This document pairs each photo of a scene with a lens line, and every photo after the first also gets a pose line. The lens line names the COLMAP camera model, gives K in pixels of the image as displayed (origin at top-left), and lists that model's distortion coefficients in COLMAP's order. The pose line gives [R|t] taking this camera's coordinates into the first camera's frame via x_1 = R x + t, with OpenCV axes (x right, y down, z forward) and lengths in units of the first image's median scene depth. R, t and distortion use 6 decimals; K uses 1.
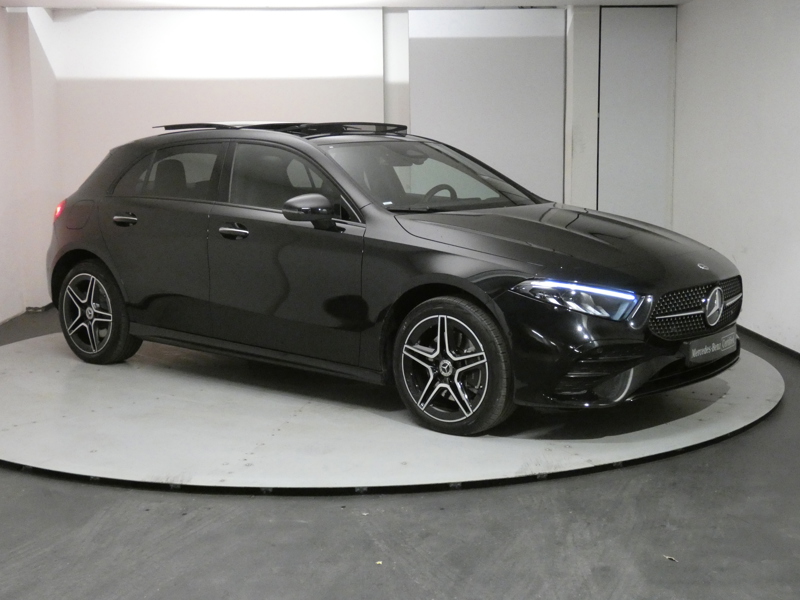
lens RADIAL K [[1077.6, 0, 400.0], [0, 1077.6, 300.0], [0, 0, 1]] dist [0.010241, -0.044450]
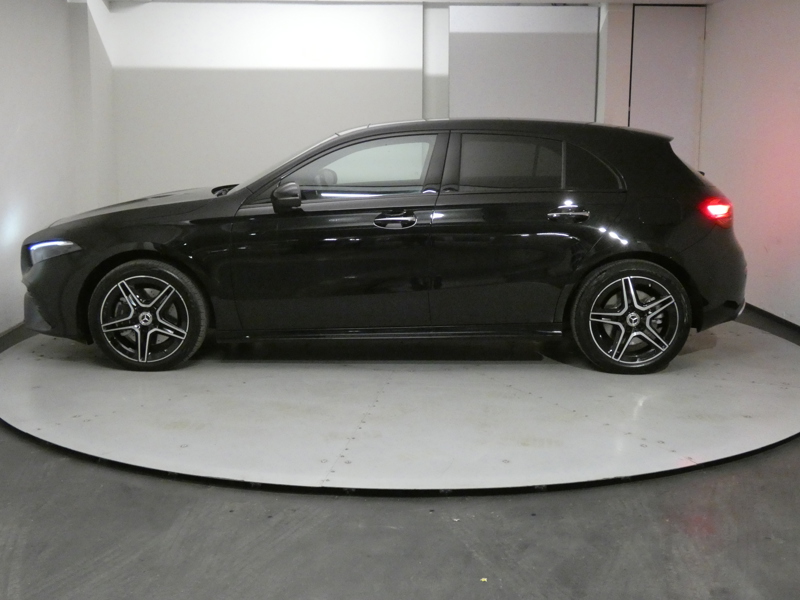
lens RADIAL K [[953.2, 0, 400.0], [0, 953.2, 300.0], [0, 0, 1]] dist [-0.009627, -0.029363]
pose [[0.999929, 0.011430, 0.003456, -0.084169], [-0.011537, 0.999390, 0.032977, -0.026878], [-0.003077, -0.033015, 0.999450, 0.137486]]
